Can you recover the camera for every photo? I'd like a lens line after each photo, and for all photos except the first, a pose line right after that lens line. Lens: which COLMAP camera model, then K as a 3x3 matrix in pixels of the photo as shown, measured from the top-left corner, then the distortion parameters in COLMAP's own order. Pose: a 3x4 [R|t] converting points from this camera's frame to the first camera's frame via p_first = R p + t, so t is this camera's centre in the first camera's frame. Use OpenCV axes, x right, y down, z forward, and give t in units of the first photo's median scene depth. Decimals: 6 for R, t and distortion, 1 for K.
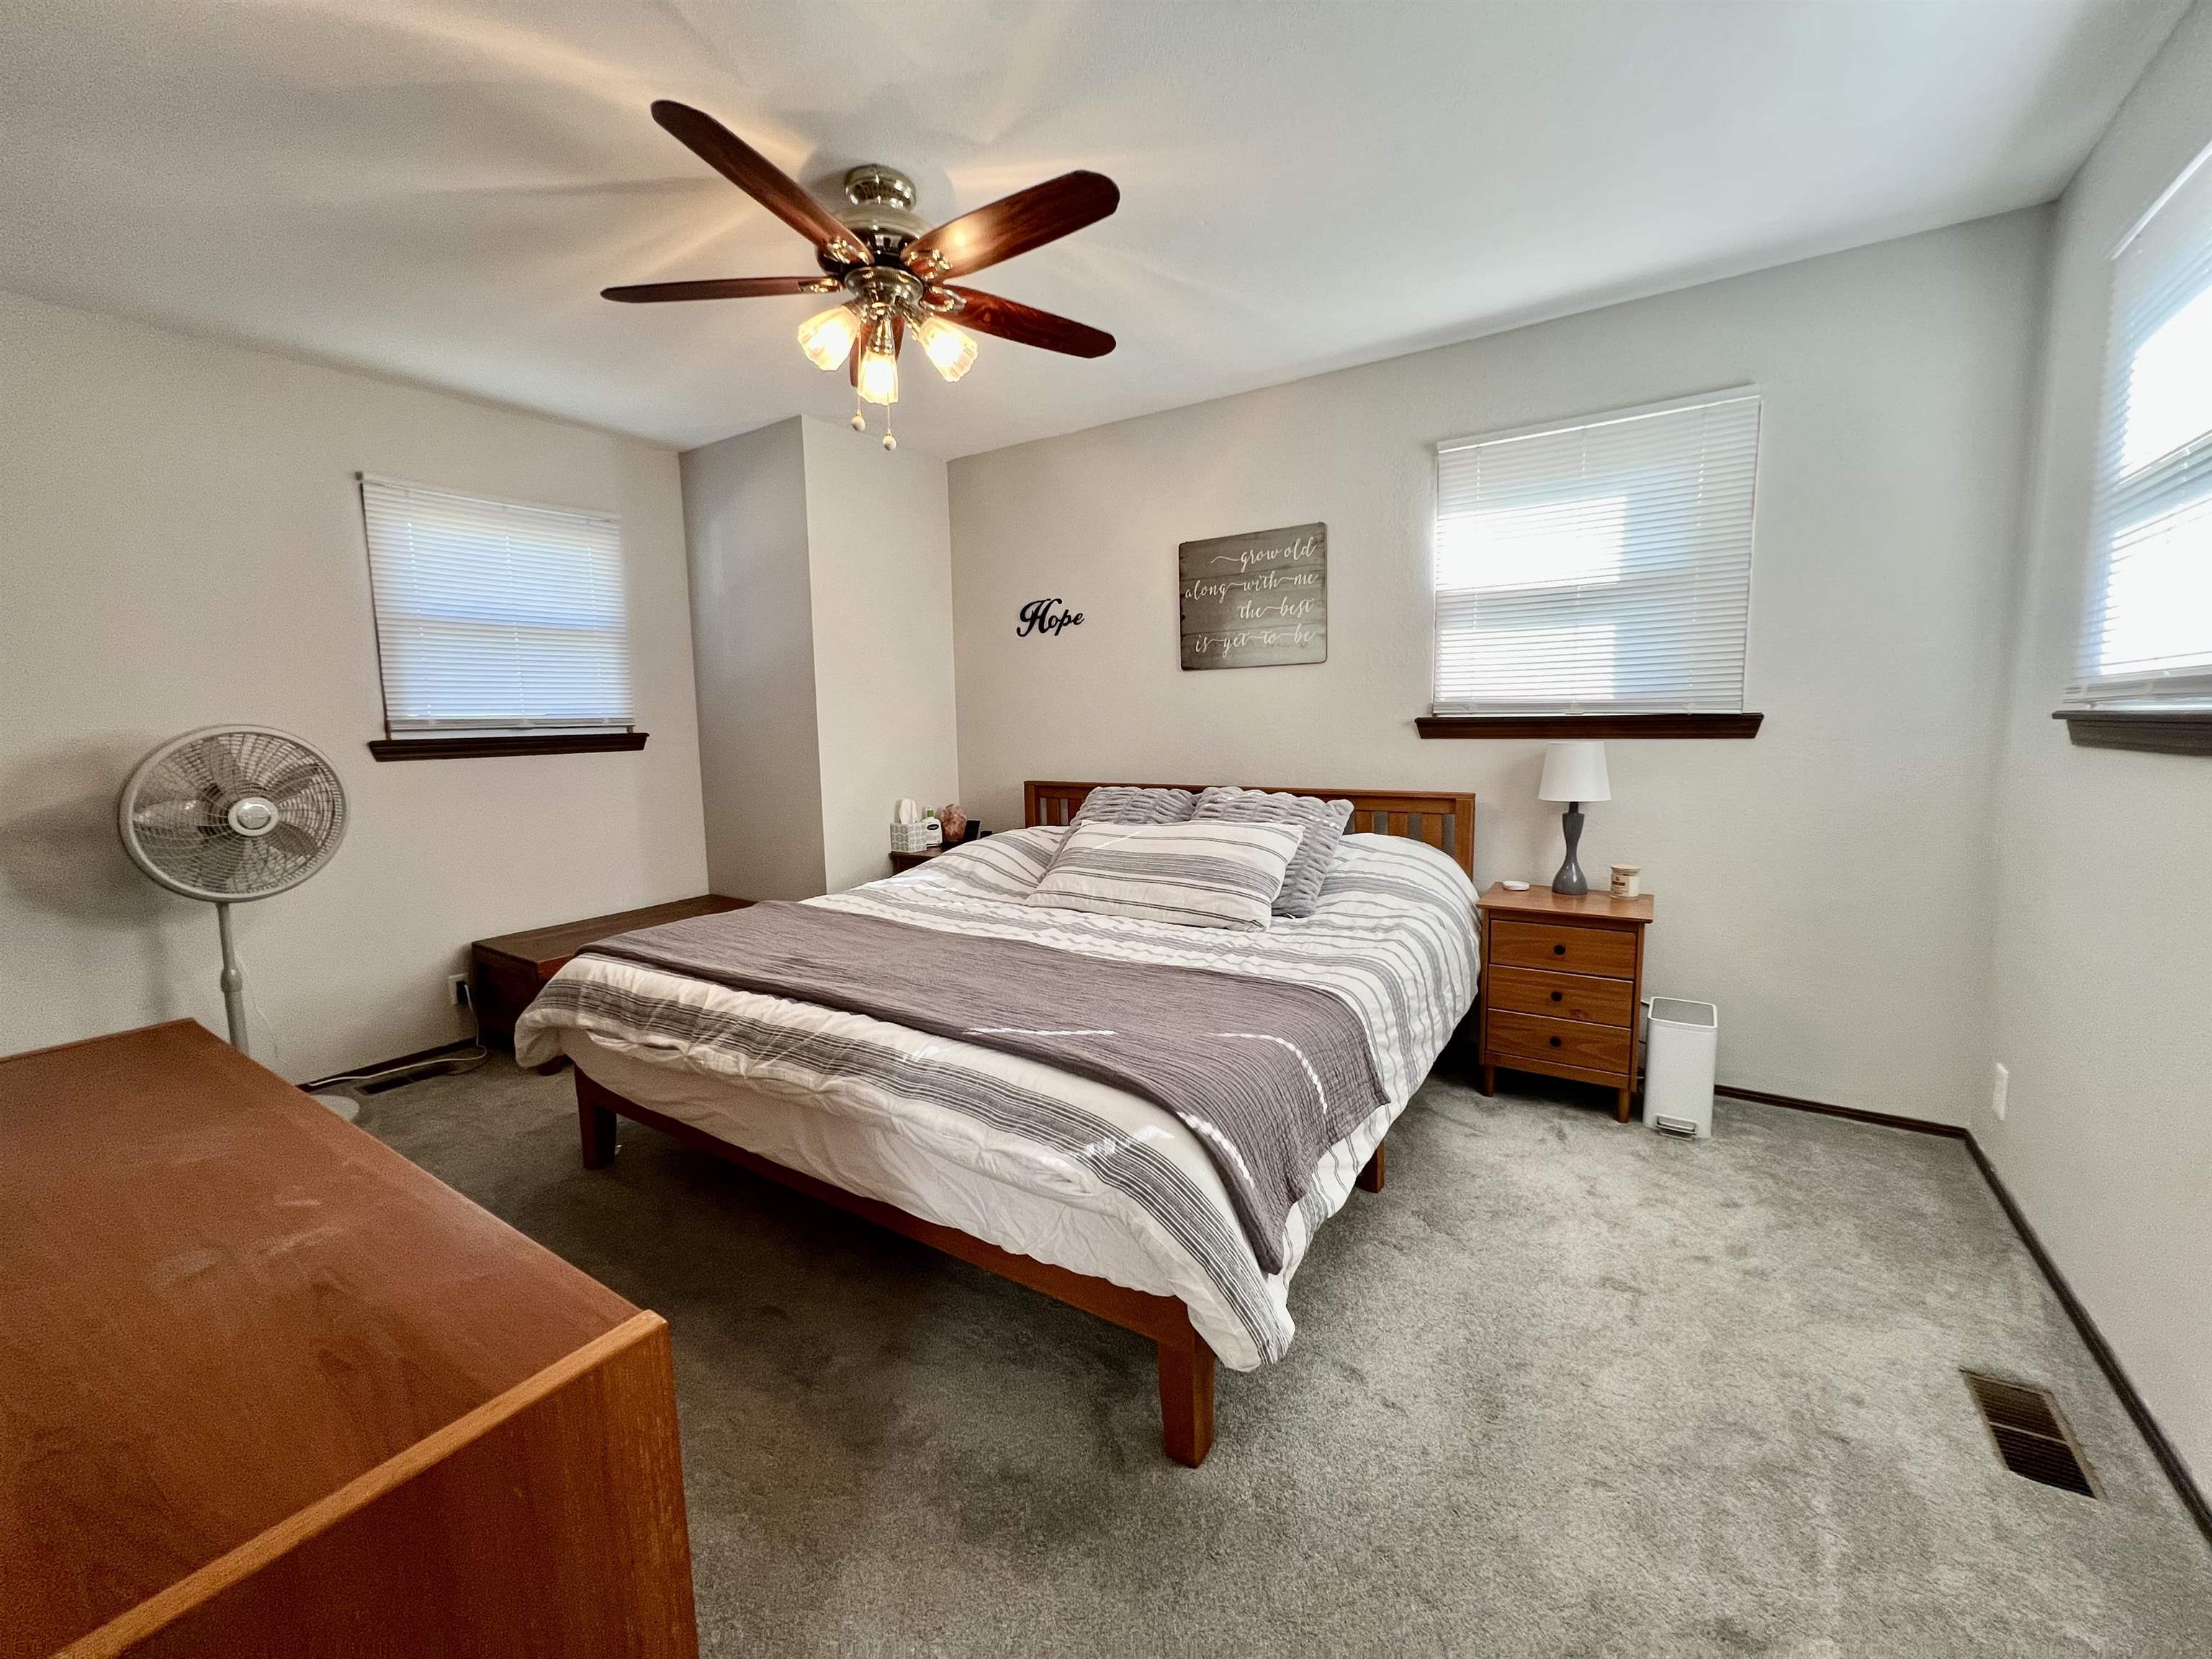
lens RADIAL K [[881.8, 0, 1107.2], [0, 881.8, 828.4], [0, 0, 1]] dist [0.001140, 0.000026]
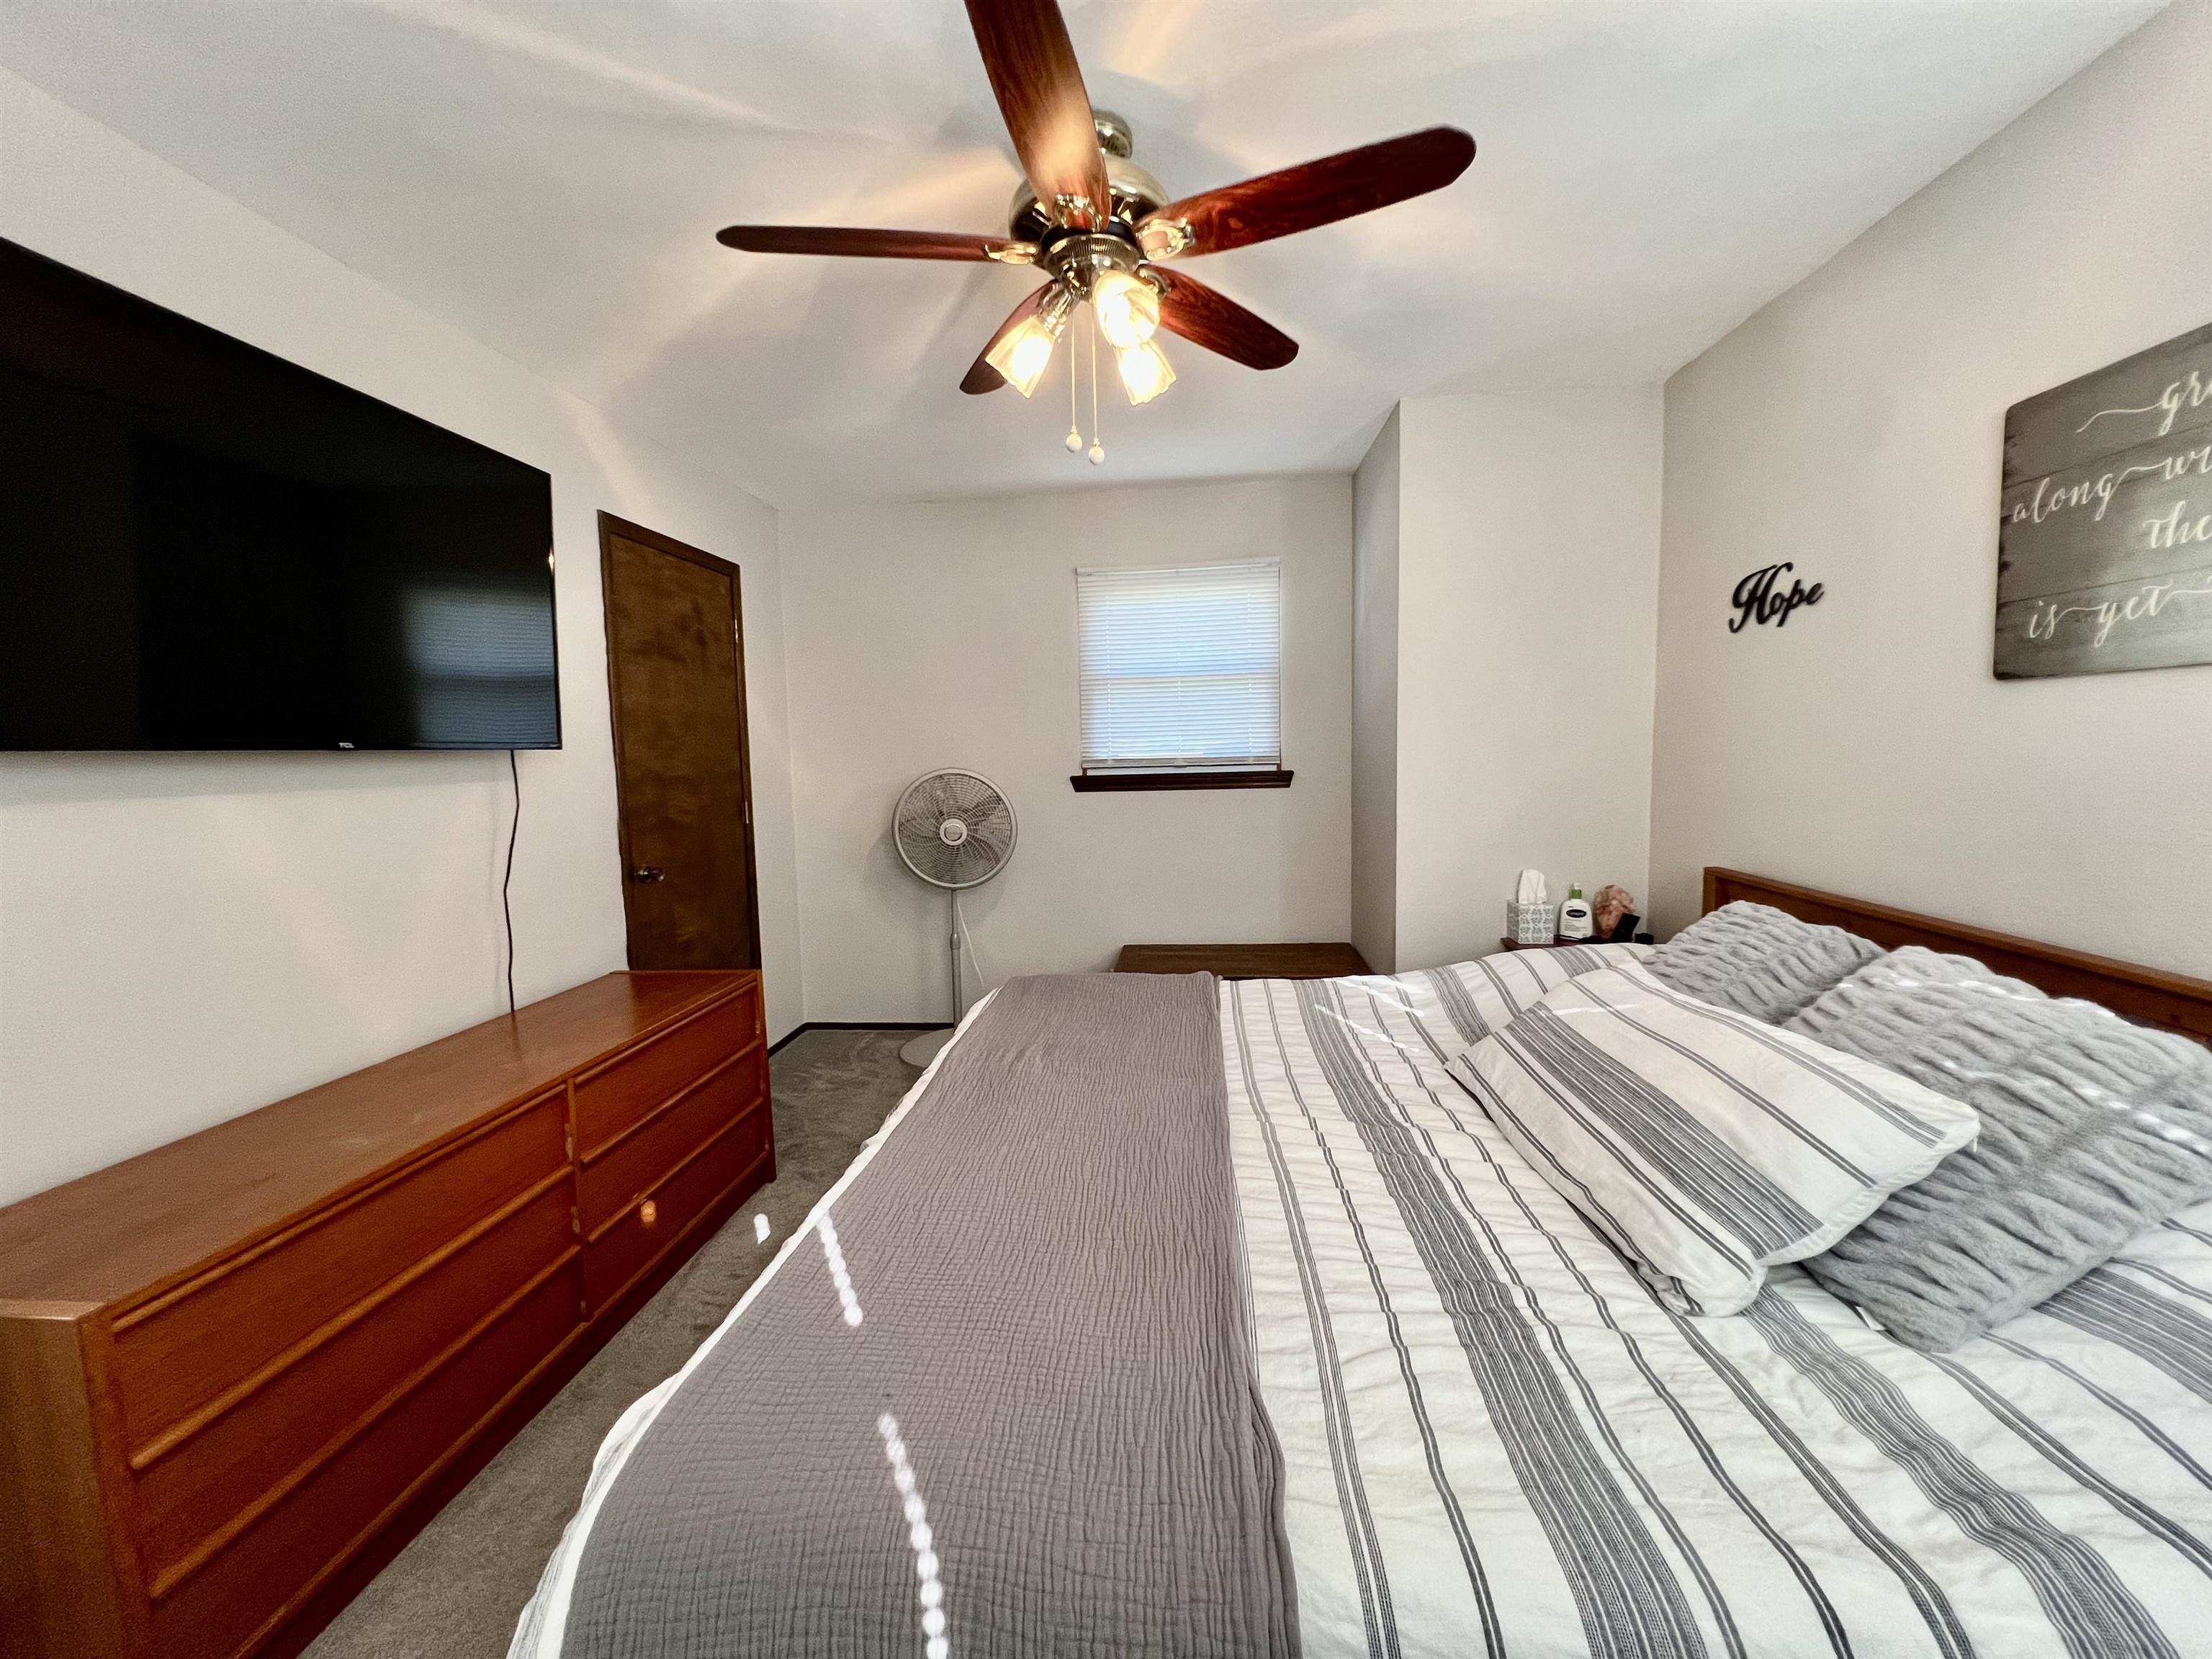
lens RADIAL K [[892.7, 0, 1106.0], [0, 892.7, 824.9], [0, 0, 1]] dist [-0.001501, 0.000334]
pose [[0.468686, 0.087038, -0.879066, 0.287280], [-0.094726, 0.994348, 0.047948, -0.081738], [0.878271, 0.060798, 0.474282, 0.370494]]
